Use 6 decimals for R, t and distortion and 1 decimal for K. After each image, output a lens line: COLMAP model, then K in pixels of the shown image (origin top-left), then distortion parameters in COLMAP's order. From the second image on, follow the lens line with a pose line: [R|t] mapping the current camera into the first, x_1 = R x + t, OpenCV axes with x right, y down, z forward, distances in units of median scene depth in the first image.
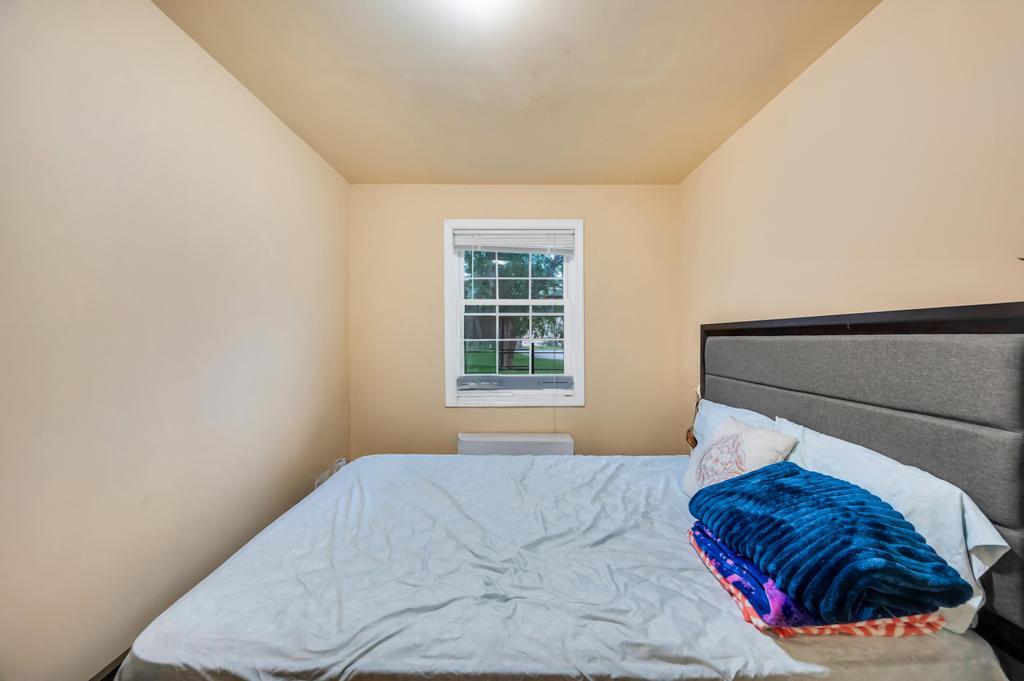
lens RADIAL K [[406.6, 0, 508.6], [0, 406.6, 345.5], [0, 0, 1]] dist [-0.000029, 0.000130]
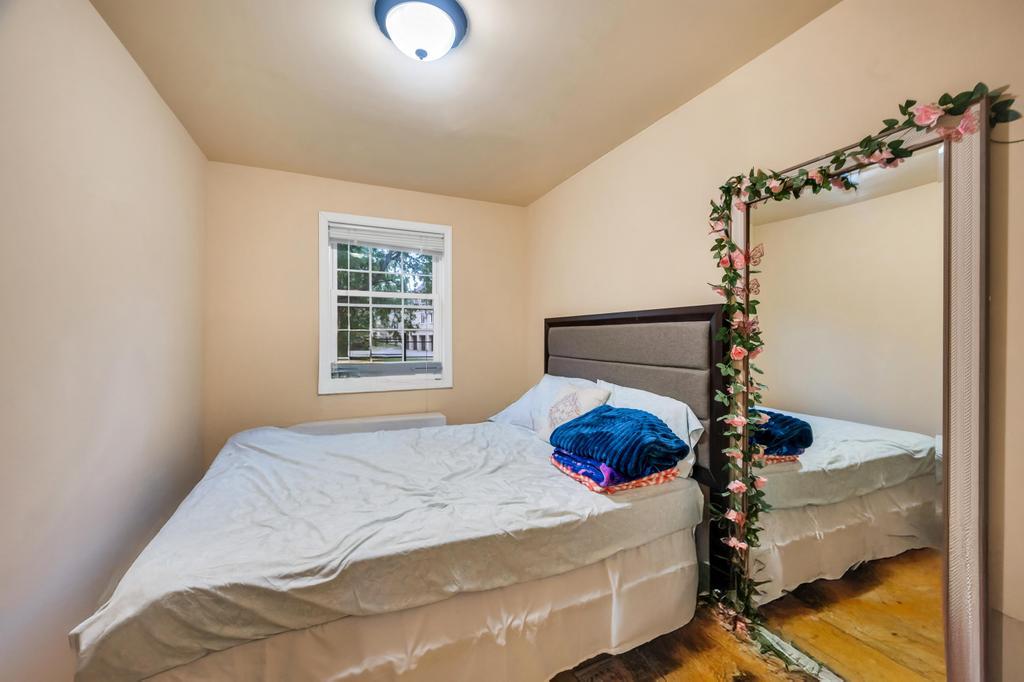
lens RADIAL K [[406.6, 0, 508.6], [0, 406.6, 346.0], [0, 0, 1]] dist [-0.000029, 0.000130]
pose [[0.918041, -0.003116, 0.396474, -0.357903], [0.000815, 0.999982, 0.005971, 0.068312], [-0.396485, -0.005158, 0.918027, -0.367816]]
